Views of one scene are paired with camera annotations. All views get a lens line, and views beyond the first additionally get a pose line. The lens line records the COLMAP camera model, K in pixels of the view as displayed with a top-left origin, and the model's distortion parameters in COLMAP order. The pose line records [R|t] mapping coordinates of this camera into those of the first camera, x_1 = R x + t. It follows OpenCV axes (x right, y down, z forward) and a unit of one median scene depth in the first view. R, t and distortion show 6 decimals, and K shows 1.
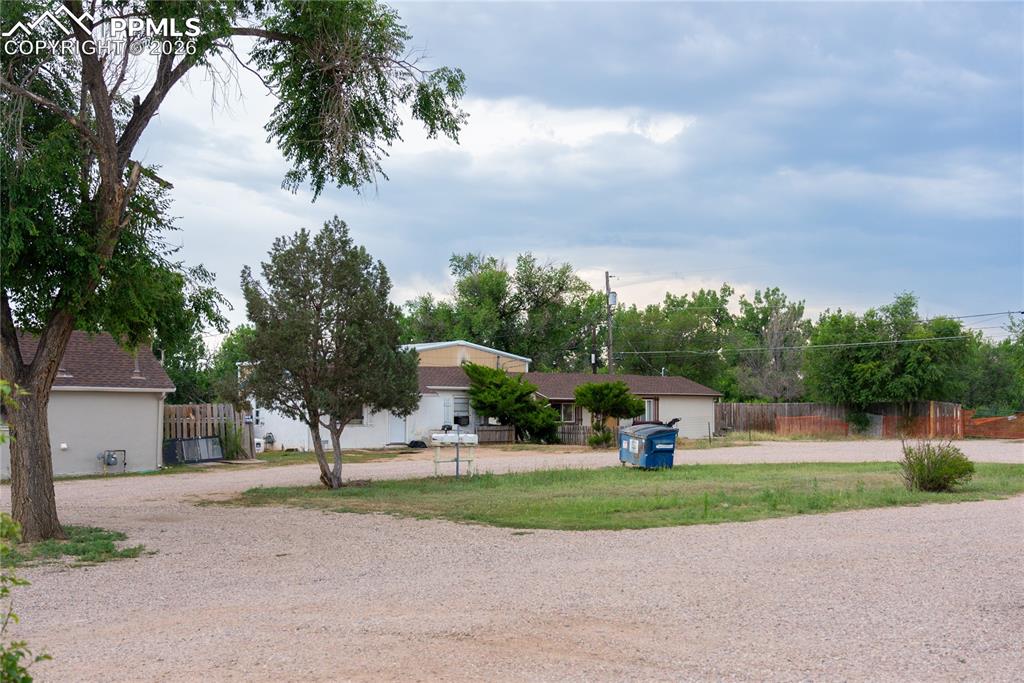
lens RADIAL K [[1226.6, 0, 513.6], [0, 1226.6, 335.6], [0, 0, 1]] dist [-0.036359, 0.000000]
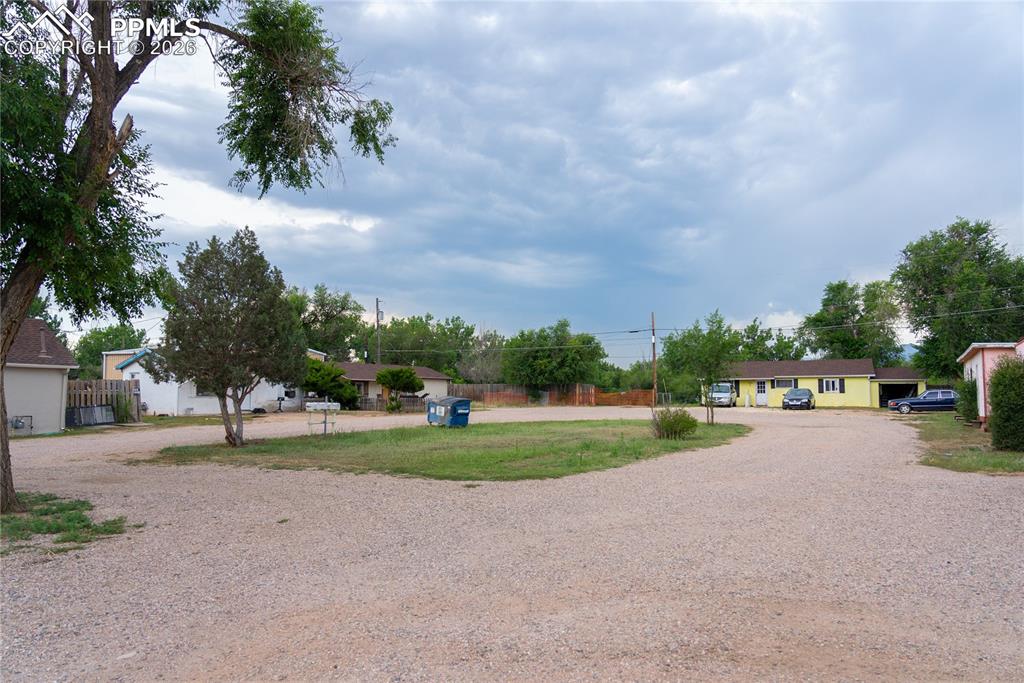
lens RADIAL K [[702.9, 0, 515.0], [0, 702.9, 348.0], [0, 0, 1]] dist [-0.044276, 0.005896]
pose [[0.939123, 0.024410, 0.342713, -0.096694], [-0.024362, 0.999693, -0.004444, 0.016509], [-0.342716, -0.004176, 0.939430, 0.183396]]
